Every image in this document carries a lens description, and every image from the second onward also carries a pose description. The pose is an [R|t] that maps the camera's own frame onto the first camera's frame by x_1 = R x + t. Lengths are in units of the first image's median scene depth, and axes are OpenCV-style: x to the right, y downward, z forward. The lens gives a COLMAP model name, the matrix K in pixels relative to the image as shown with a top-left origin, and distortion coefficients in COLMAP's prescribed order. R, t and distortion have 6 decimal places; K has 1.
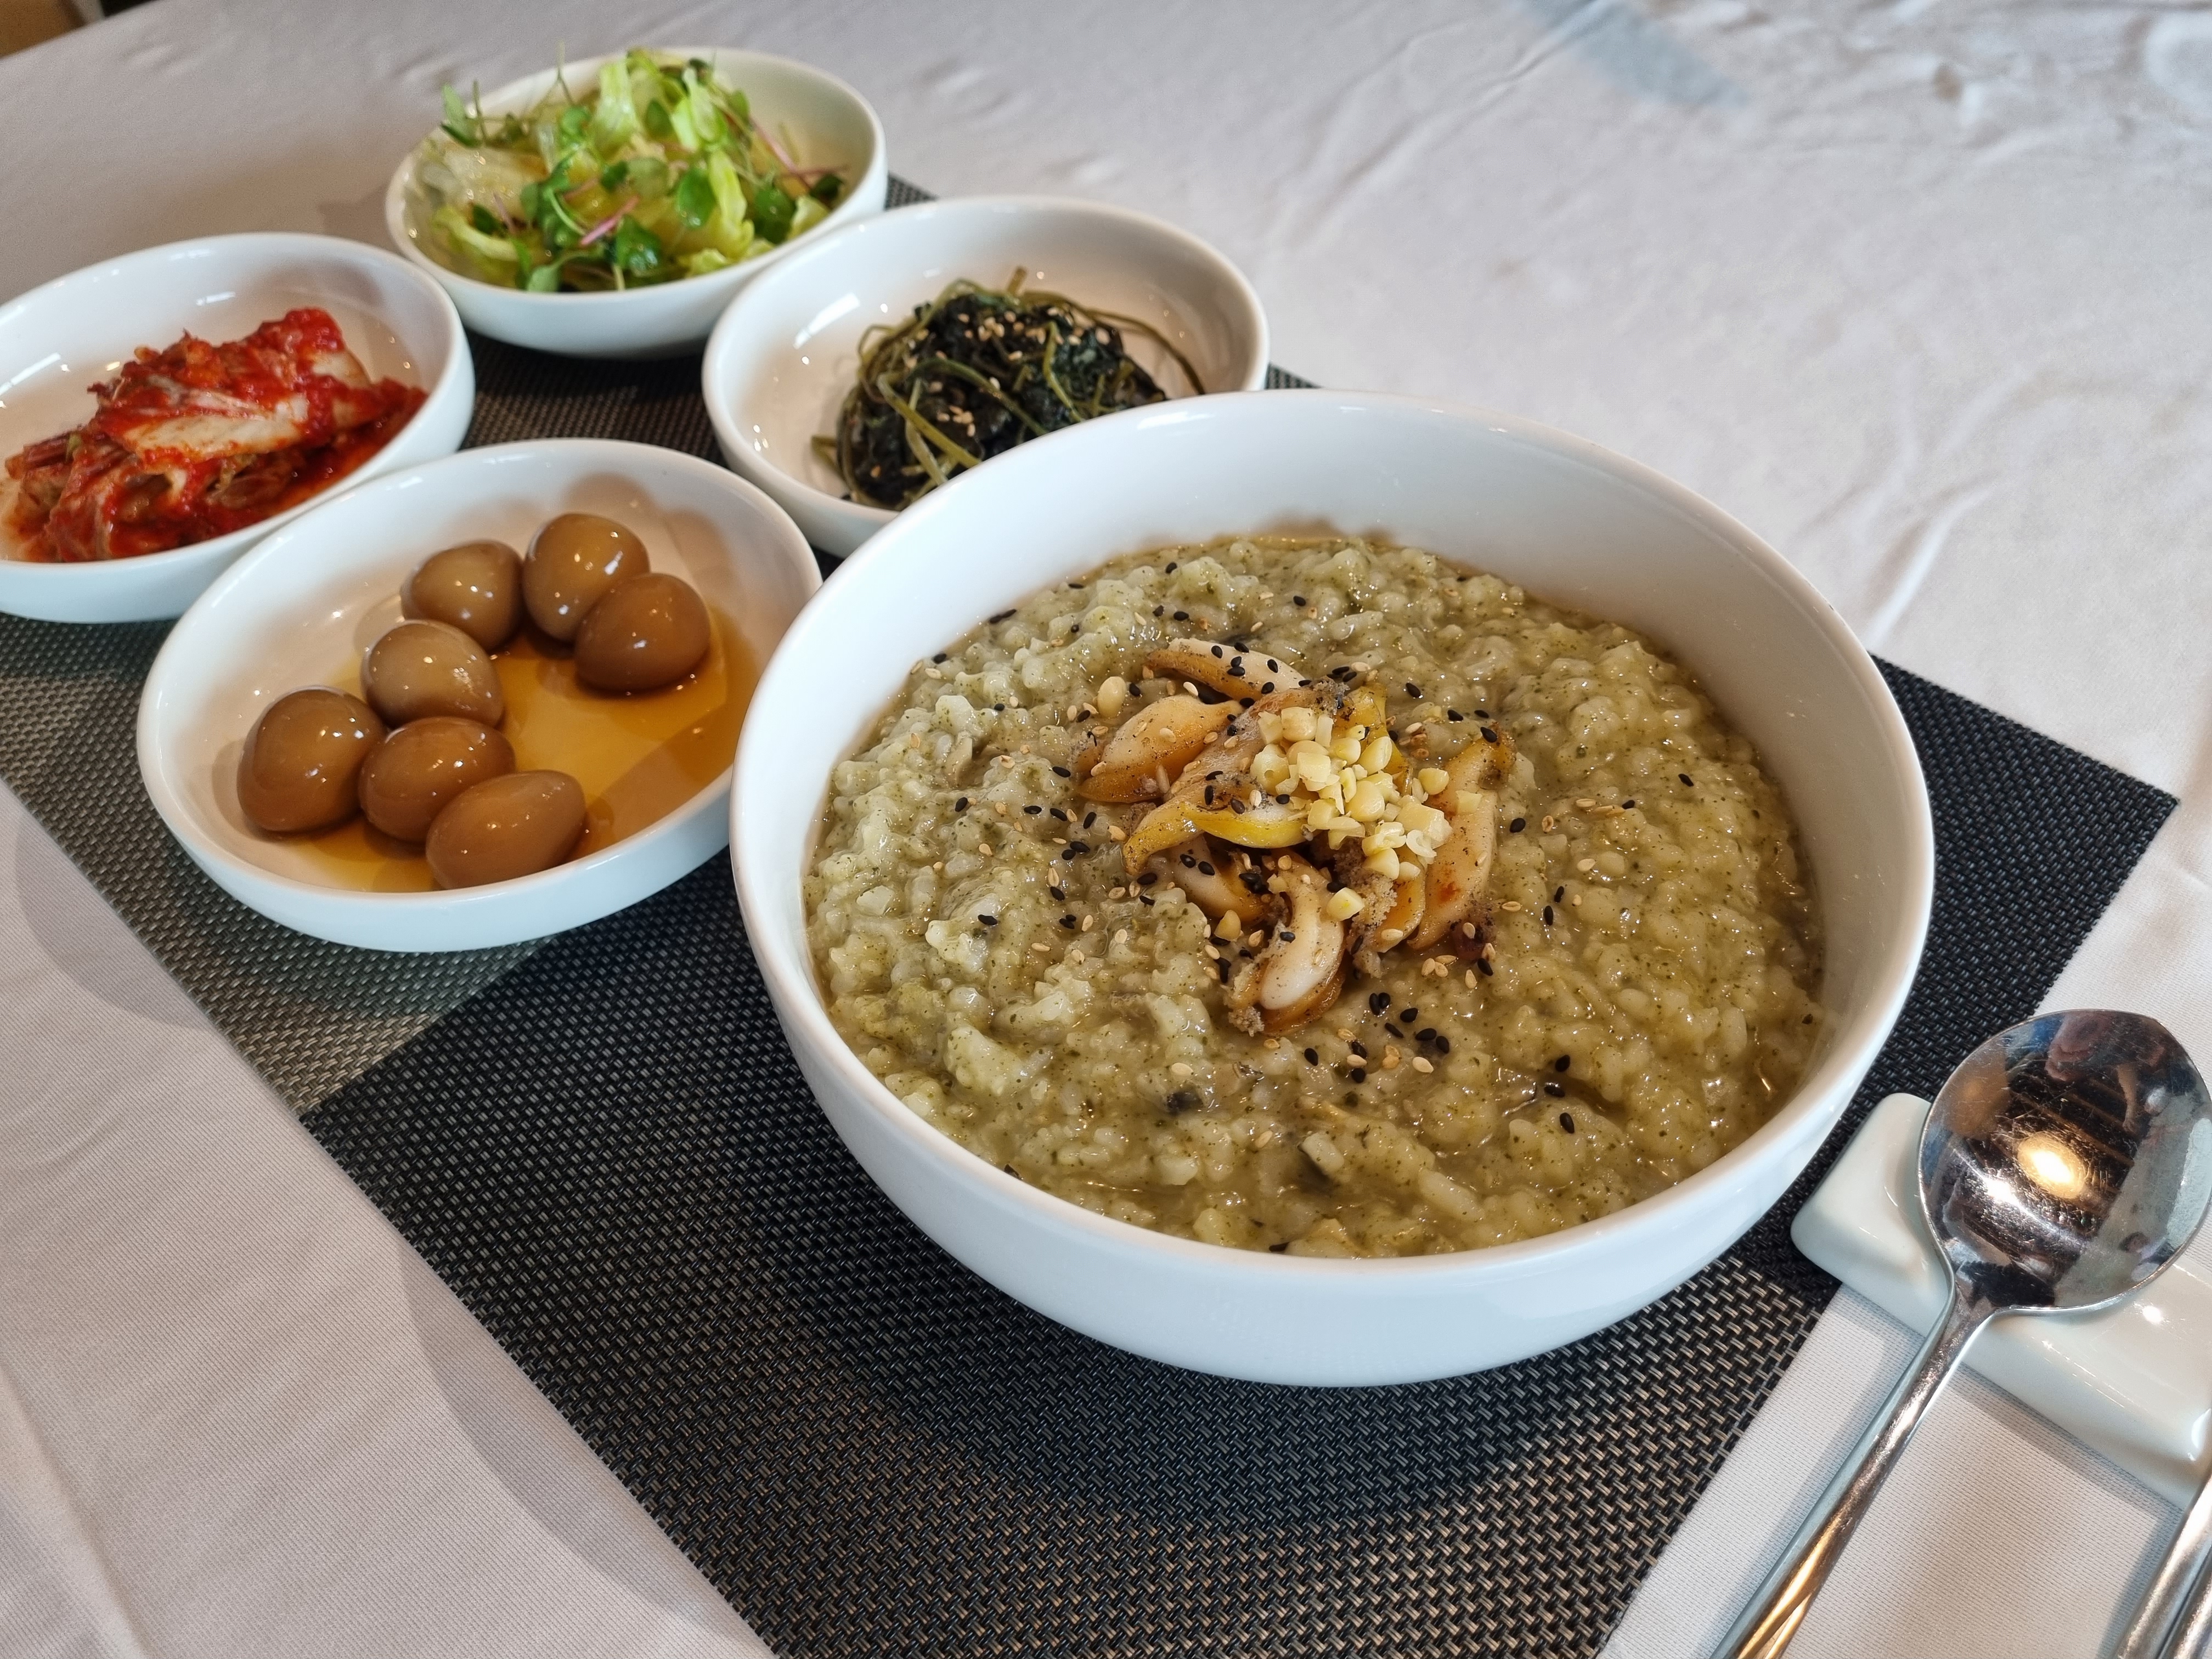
lens RADIAL K [[1693.4, 0, 1115.6], [0, 1693.4, 818.9], [0, 0, 1]] dist [0.003020, 0.000207]
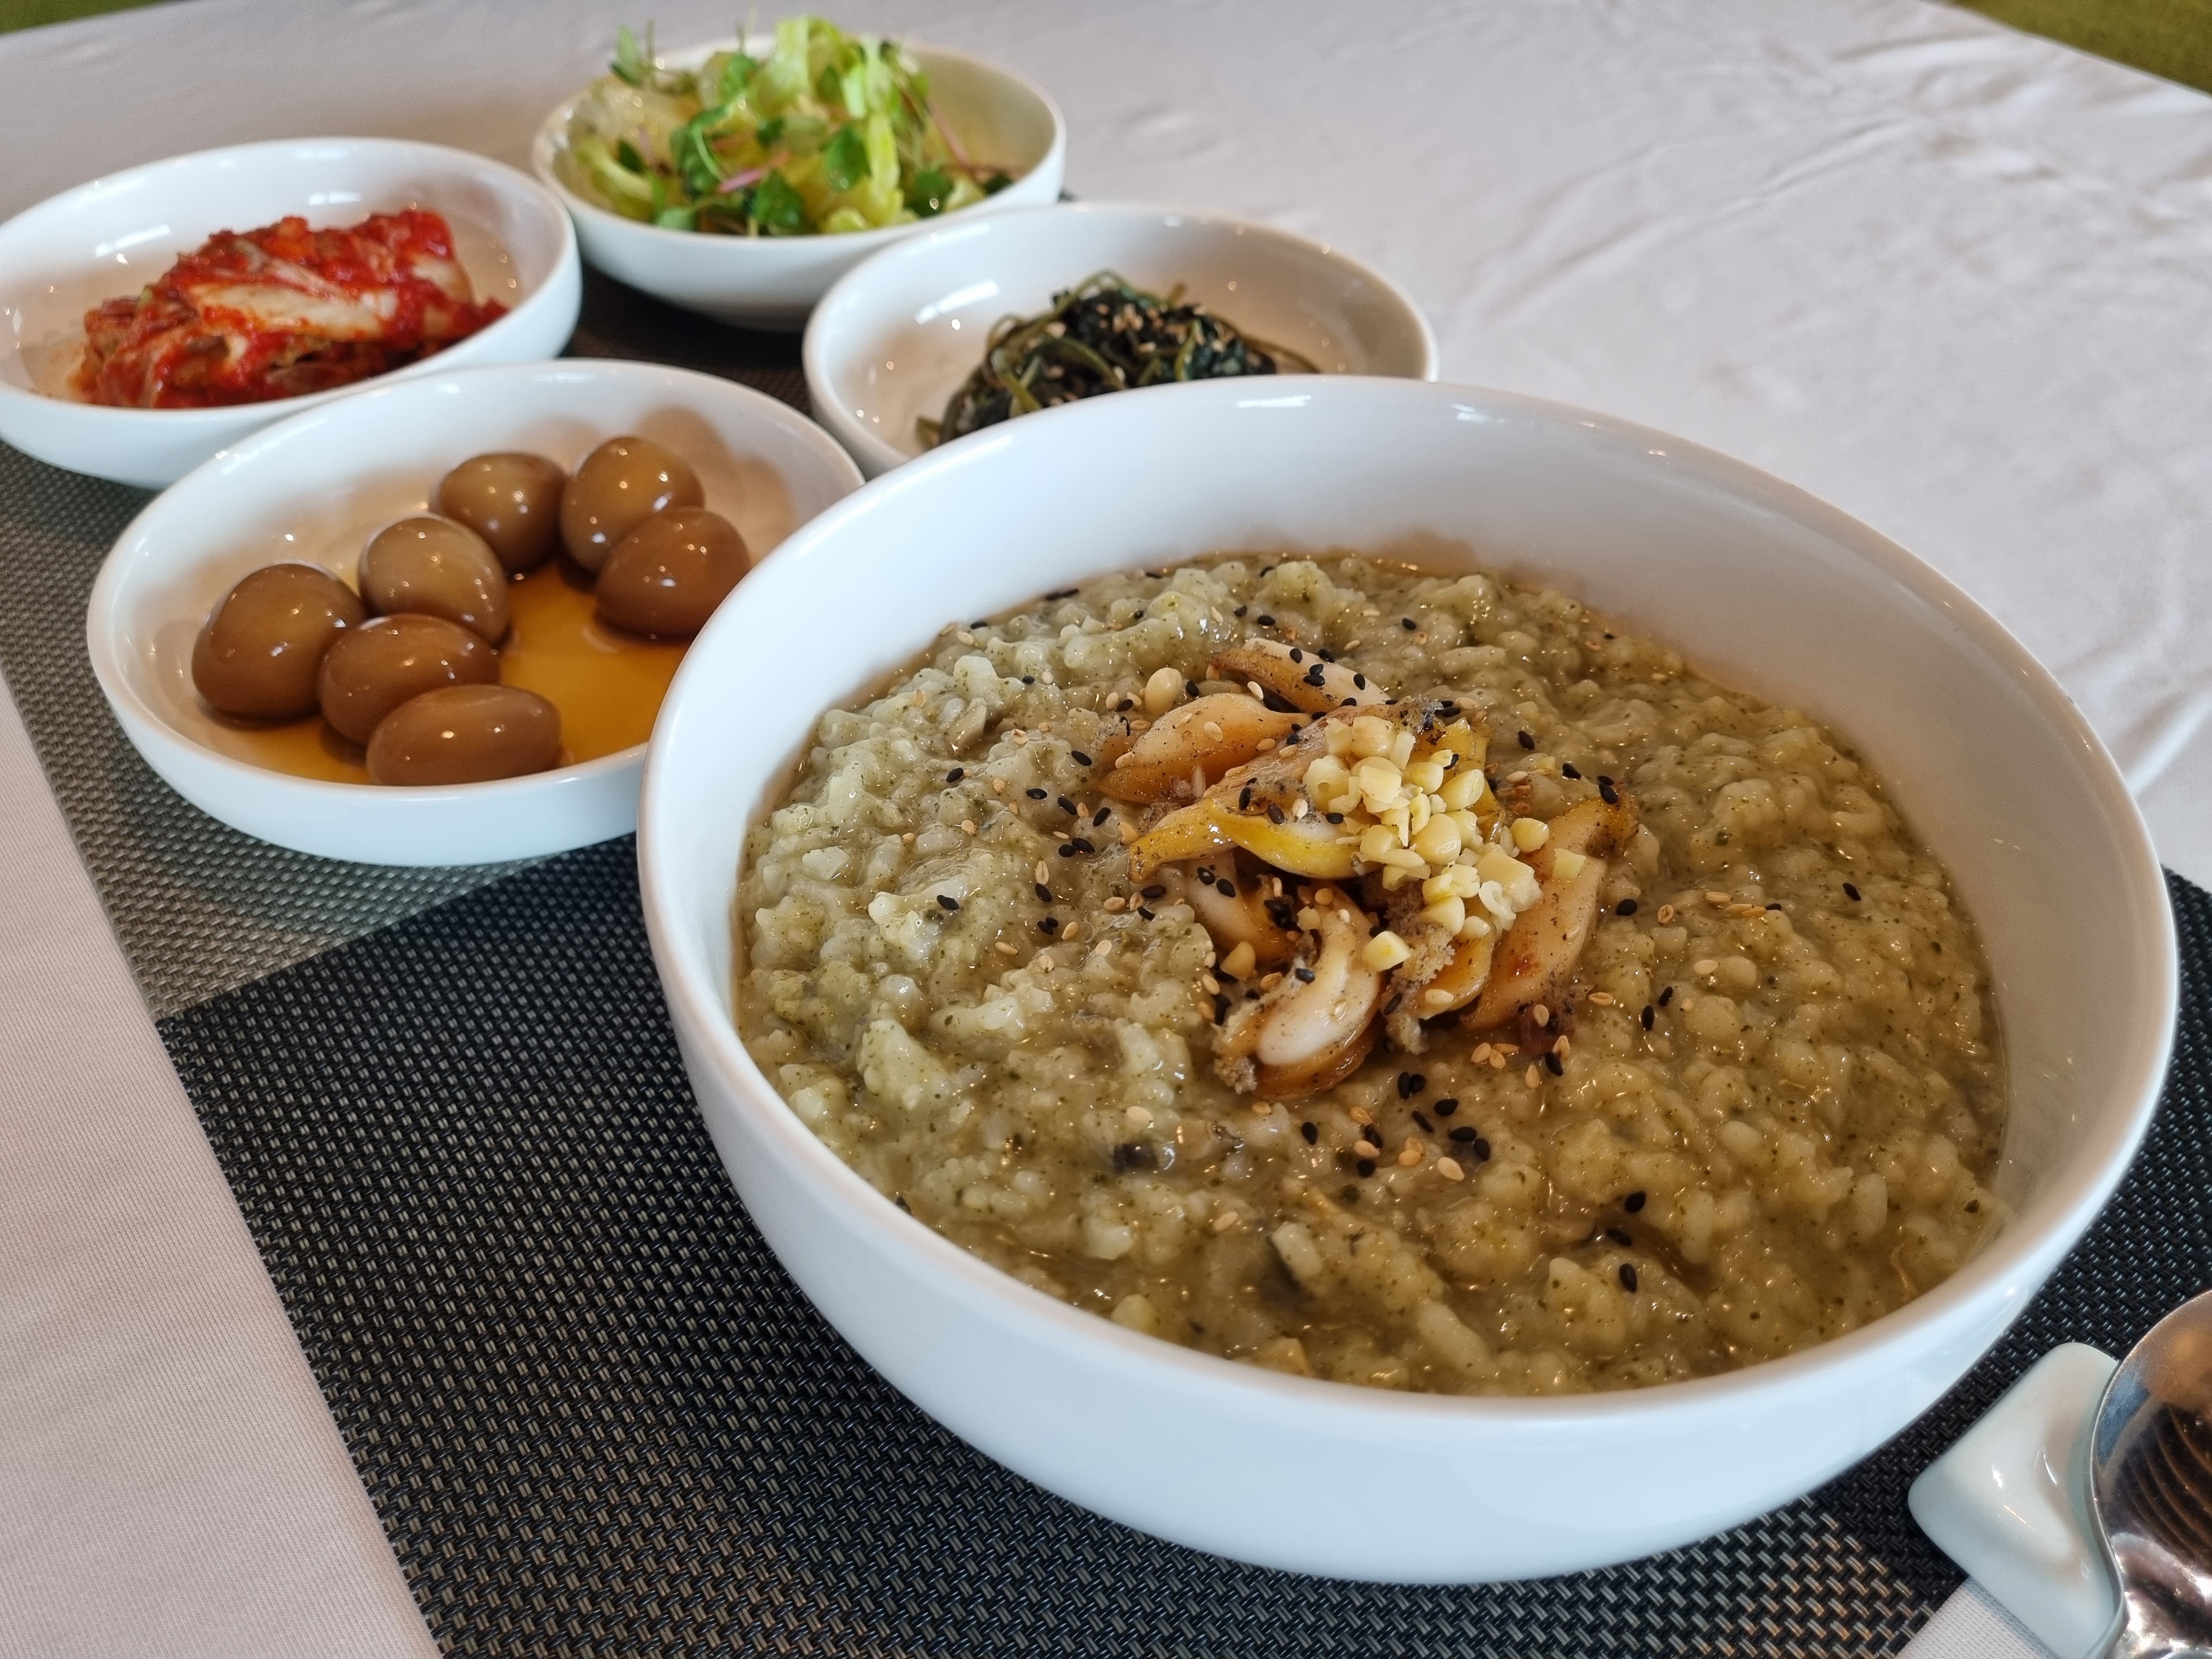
lens RADIAL K [[1731.6, 0, 1106.0], [0, 1731.6, 829.5], [0, 0, 1]] dist [-0.001430, -0.002903]
pose [[0.981641, 0.166820, -0.092480, 0.066555], [-0.174308, 0.981450, -0.079825, 0.074868], [0.077448, 0.094479, 0.992510, 0.172287]]
